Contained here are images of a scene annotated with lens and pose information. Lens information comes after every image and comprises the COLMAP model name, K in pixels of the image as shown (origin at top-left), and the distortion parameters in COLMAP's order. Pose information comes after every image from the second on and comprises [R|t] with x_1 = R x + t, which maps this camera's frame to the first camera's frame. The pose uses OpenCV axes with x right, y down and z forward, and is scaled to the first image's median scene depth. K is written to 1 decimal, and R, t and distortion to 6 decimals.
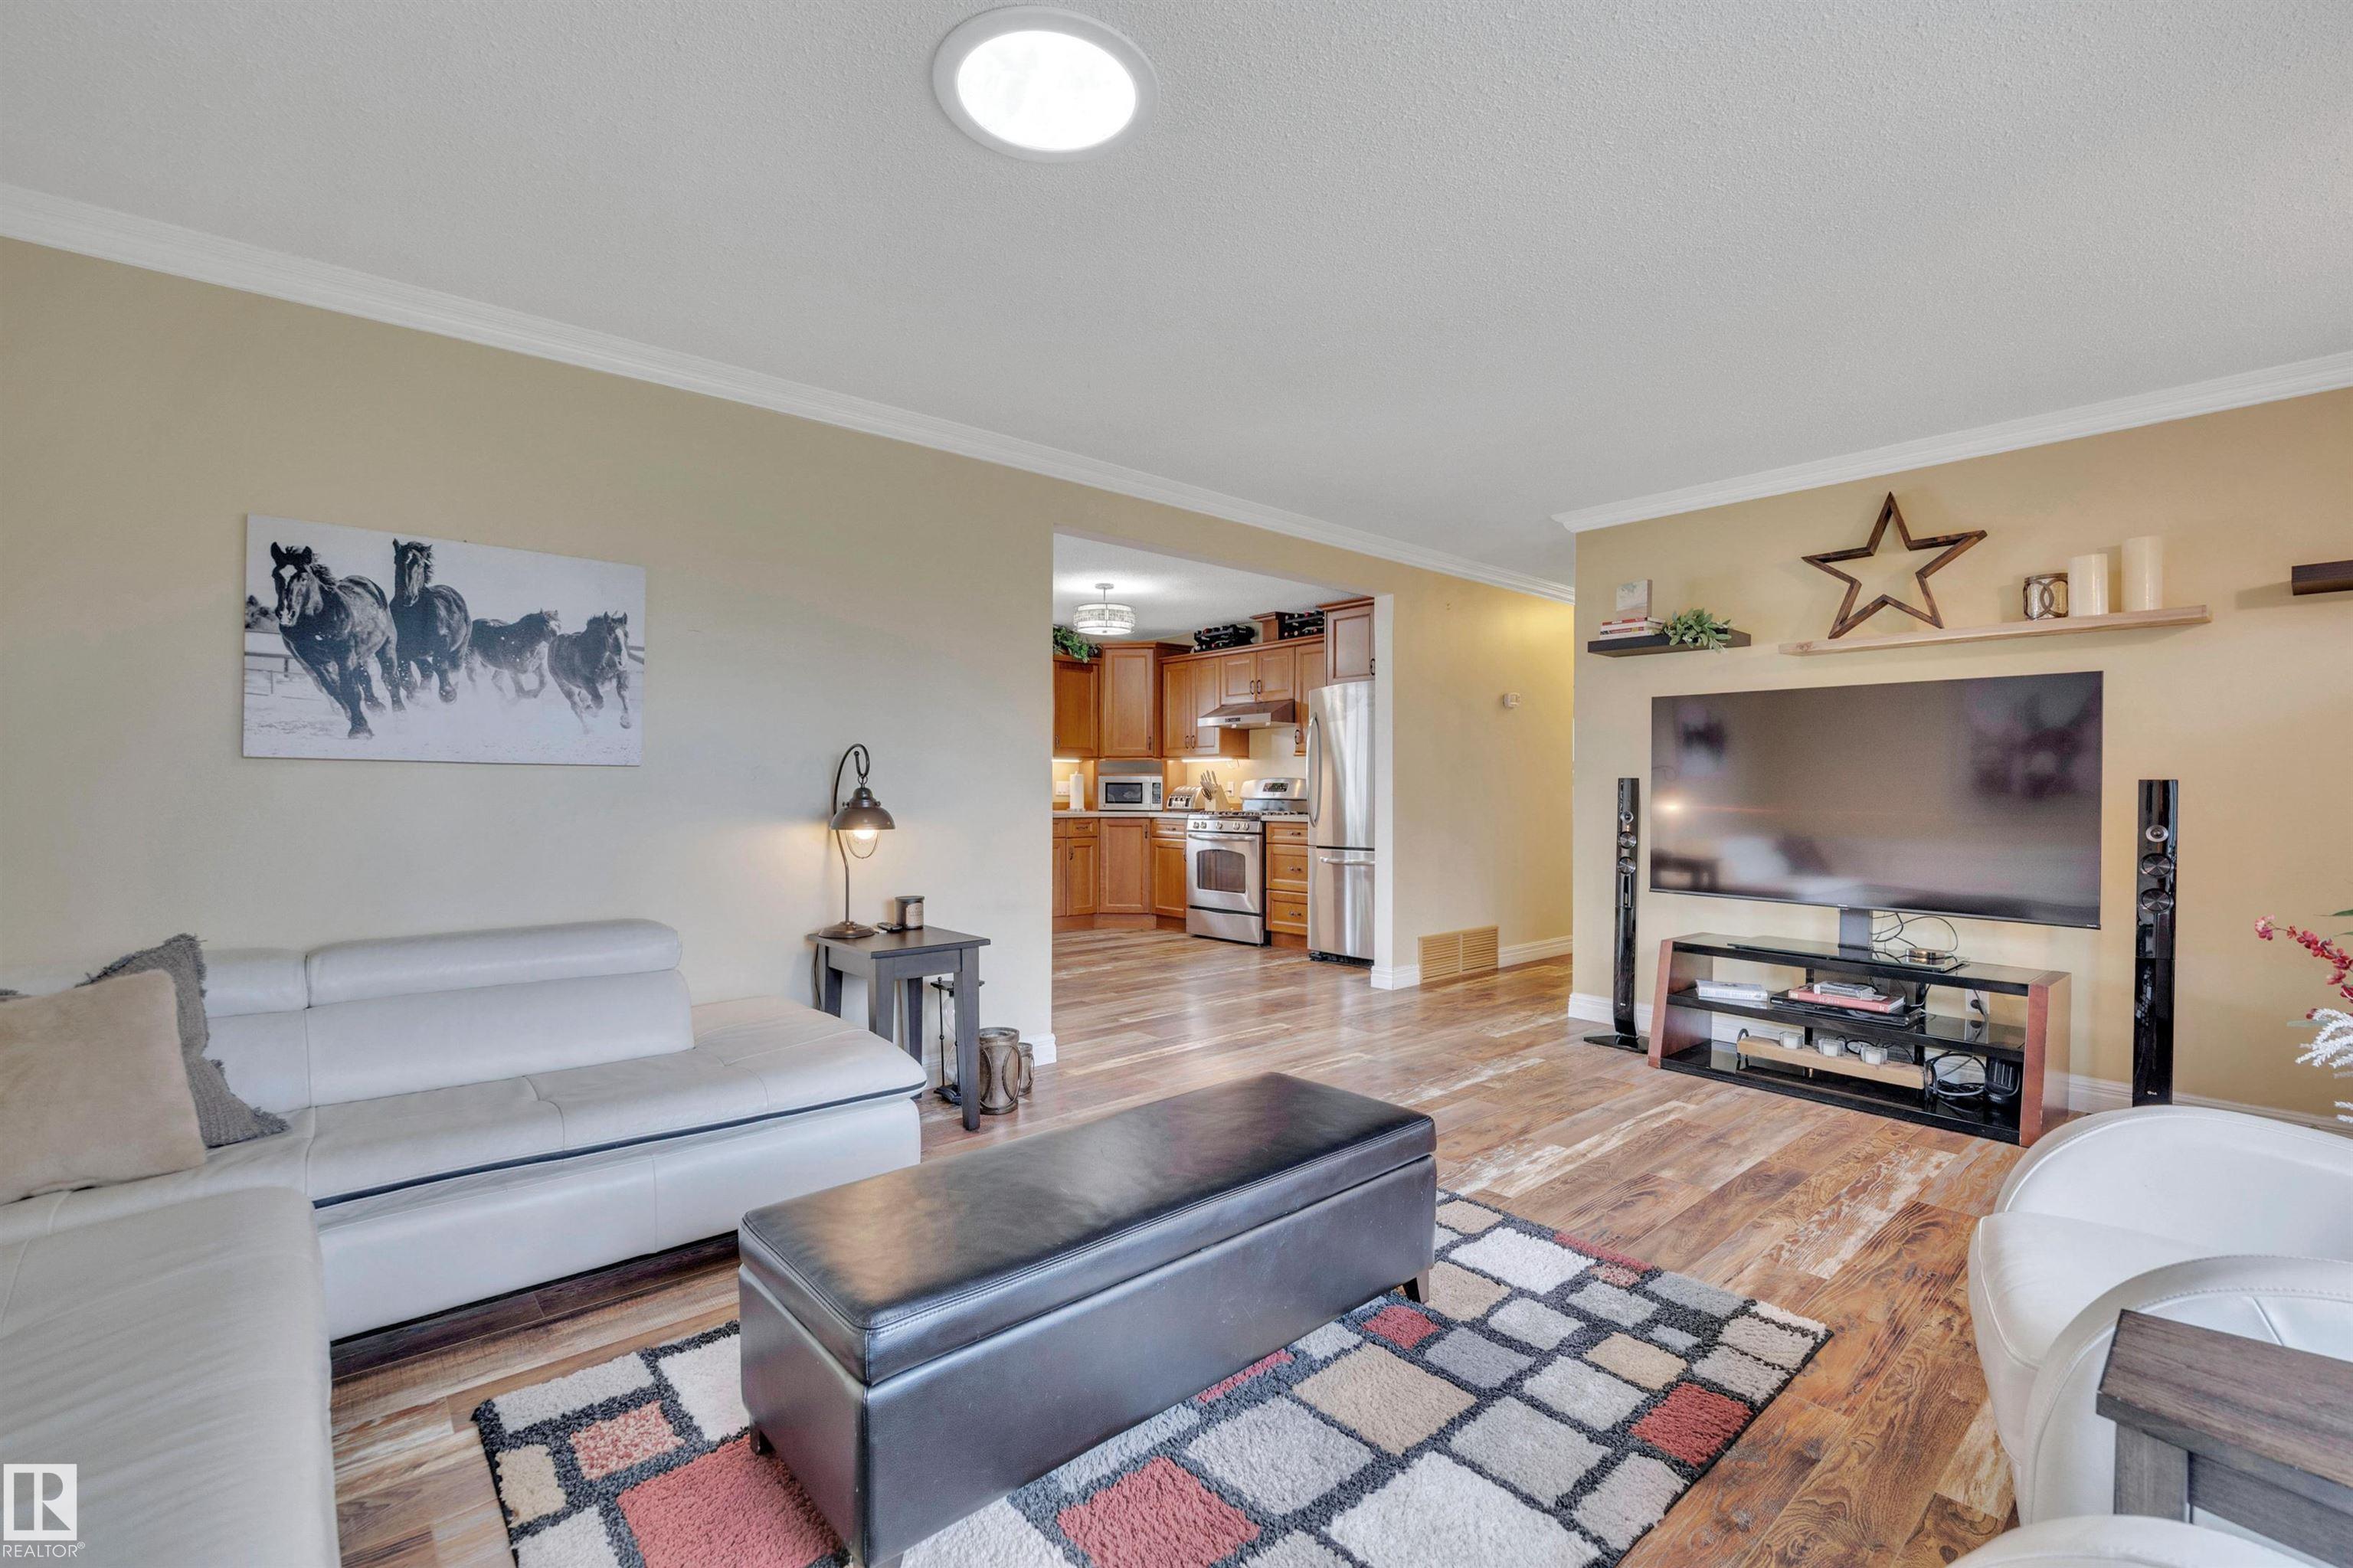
lens RADIAL K [[1016.5, 0, 1185.0], [0, 1016.5, 785.9], [0, 0, 1]] dist [0.001622, 0.000104]
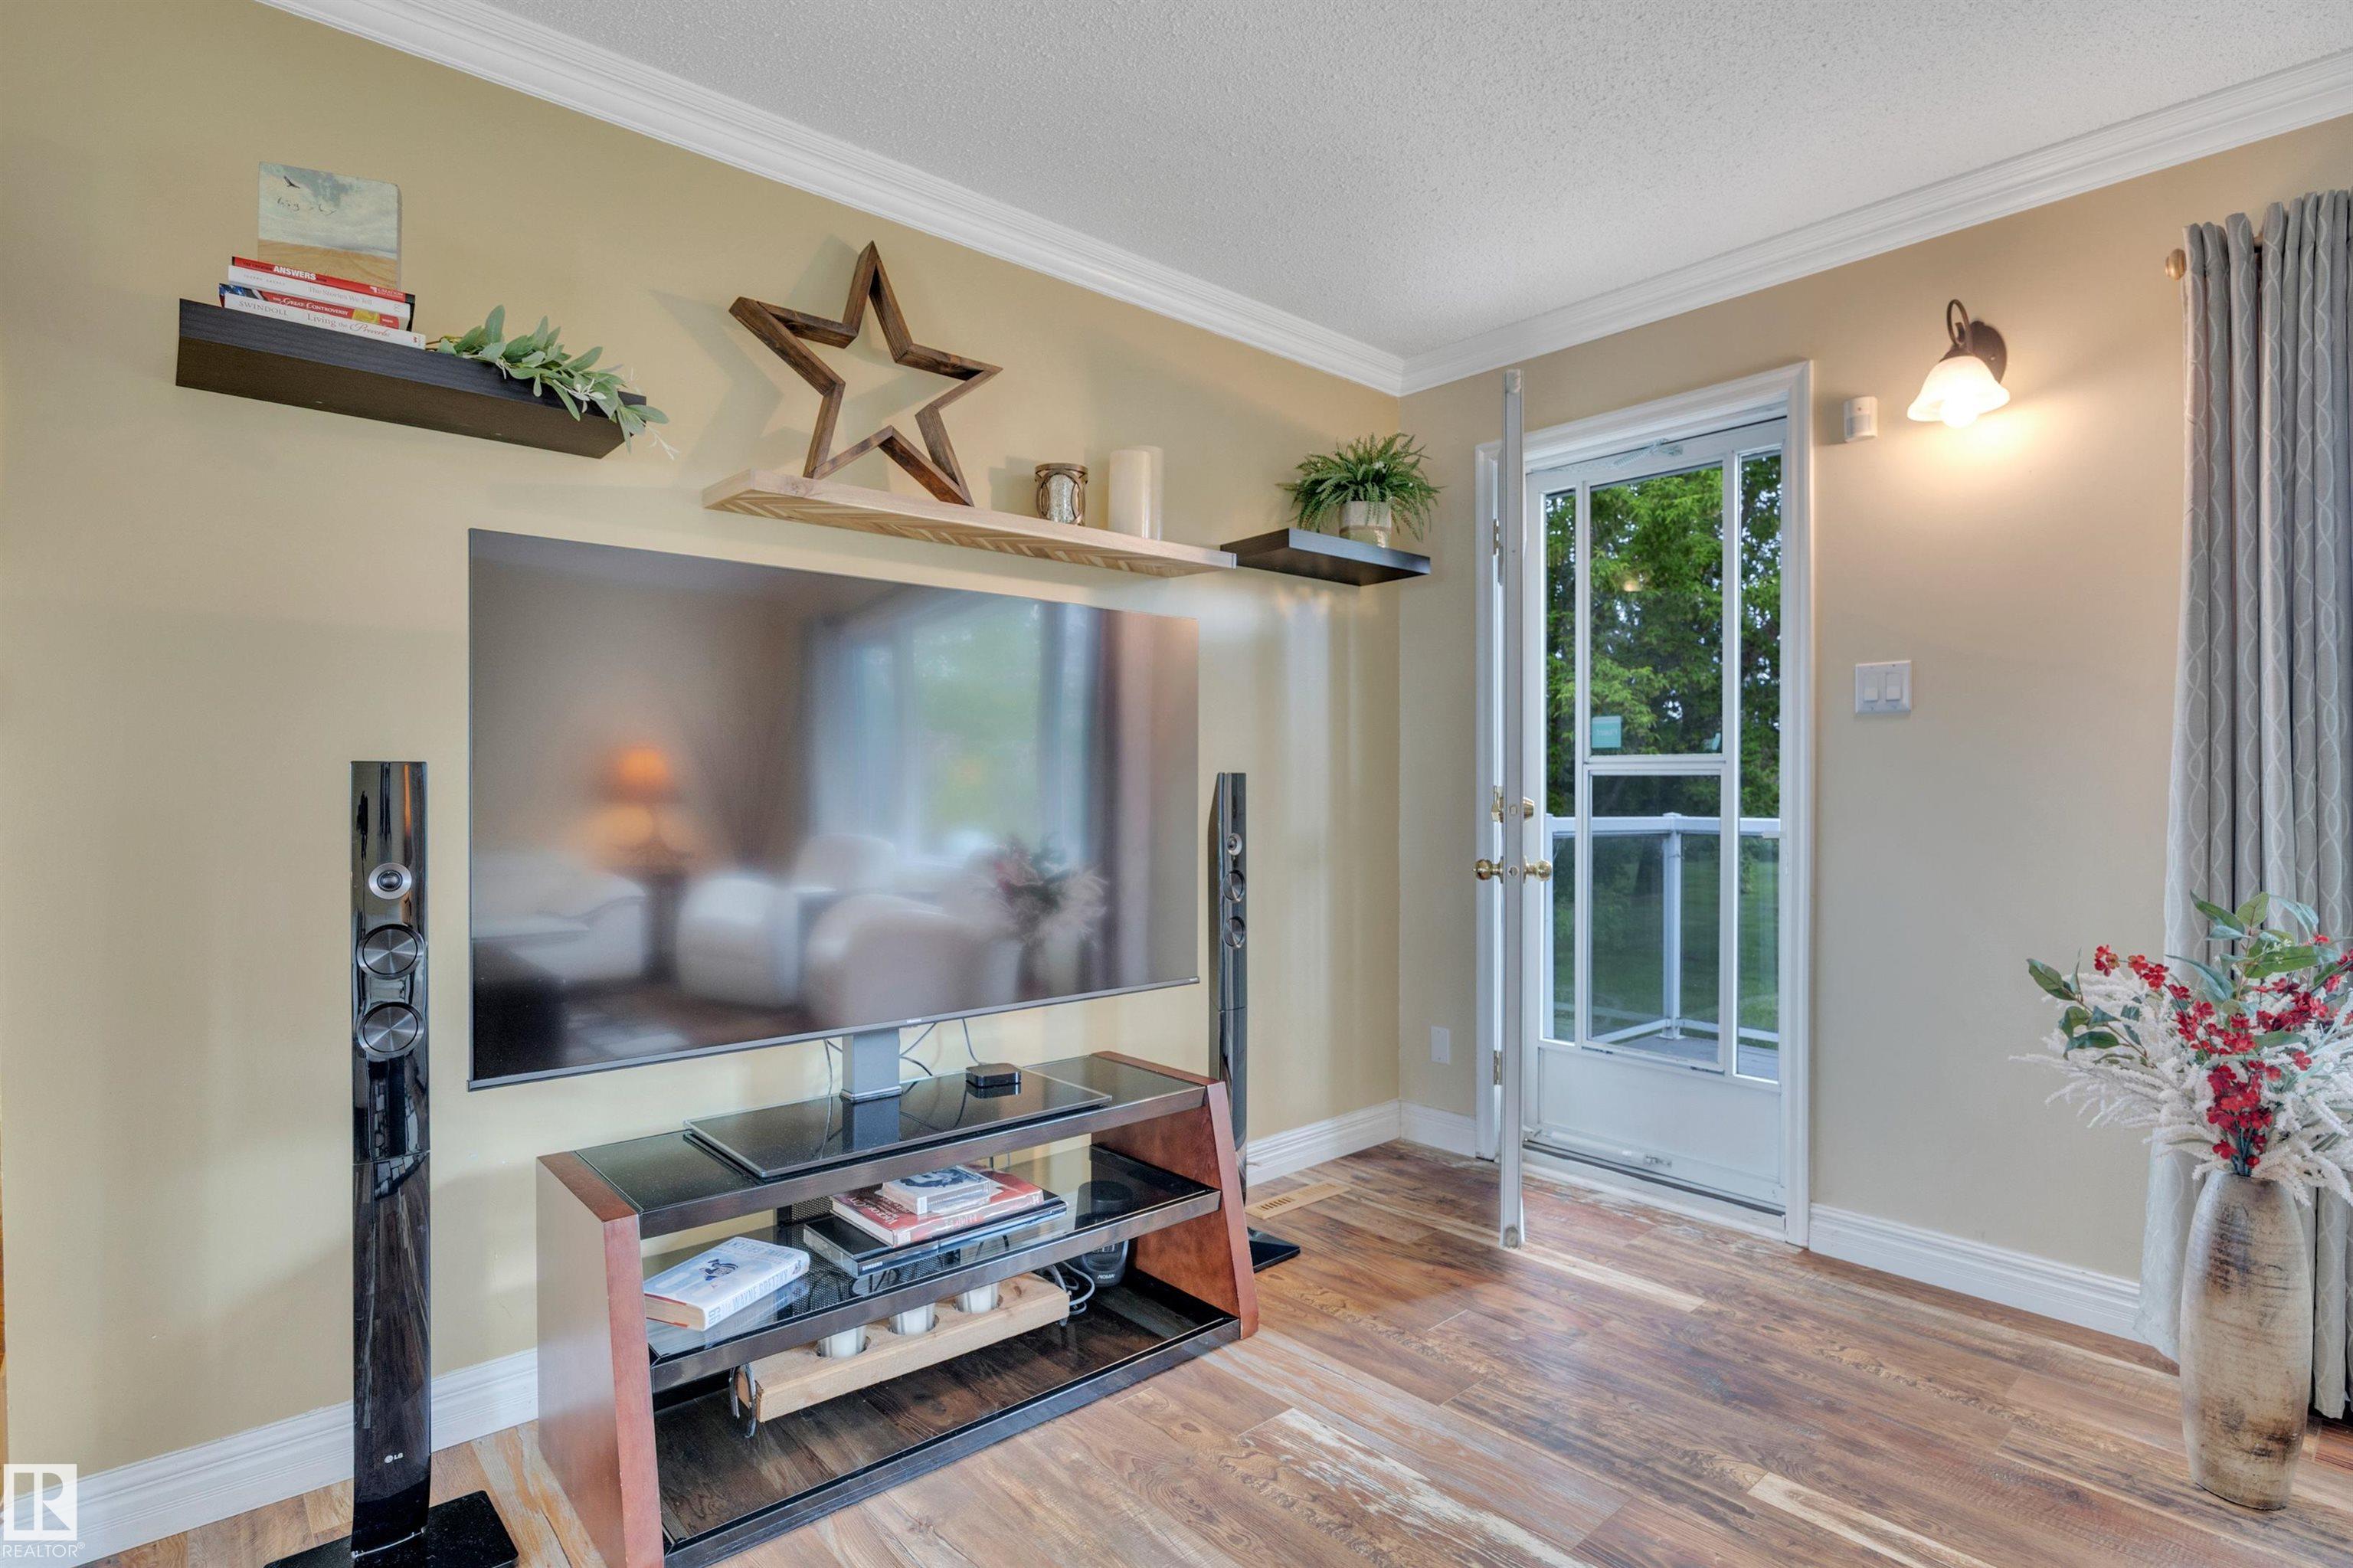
lens RADIAL K [[1158.6, 0, 1180.9], [0, 1158.6, 789.6], [0, 0, 1]] dist [0.000910, 0.000003]
pose [[-0.004557, -0.009364, 0.999946, 0.044057], [0.001331, 0.999955, 0.009371, -0.001338], [-0.999989, 0.001374, -0.004544, 0.519246]]
